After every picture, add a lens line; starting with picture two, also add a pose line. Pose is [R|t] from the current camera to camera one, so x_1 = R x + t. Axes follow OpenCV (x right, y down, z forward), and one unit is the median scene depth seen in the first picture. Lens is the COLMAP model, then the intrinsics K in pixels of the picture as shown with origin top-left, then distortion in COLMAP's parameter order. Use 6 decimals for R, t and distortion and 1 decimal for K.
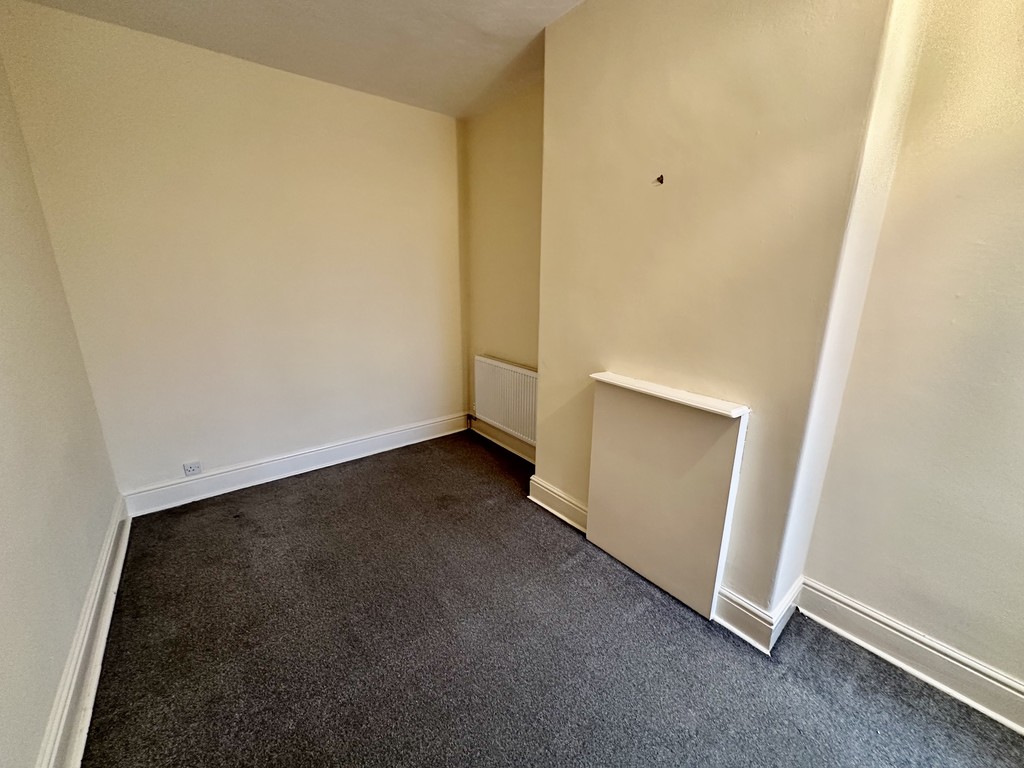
lens RADIAL K [[407.9, 0, 510.5], [0, 407.9, 382.4], [0, 0, 1]] dist [-0.000598, 0.000180]
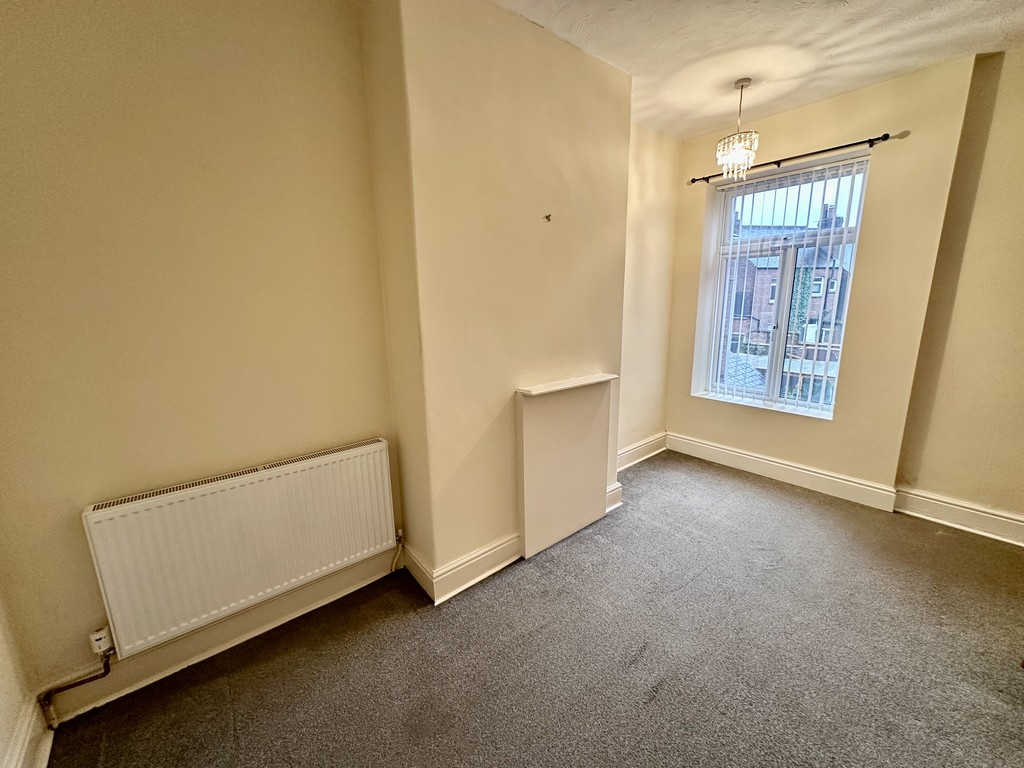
lens RADIAL K [[407.9, 0, 510.5], [0, 407.9, 382.4], [0, 0, 1]] dist [-0.000598, 0.000180]
pose [[-0.036112, -0.210710, 0.976881, -0.734287], [0.268681, 0.939480, 0.212575, -0.255969], [-0.962552, 0.270146, 0.022687, 0.959802]]
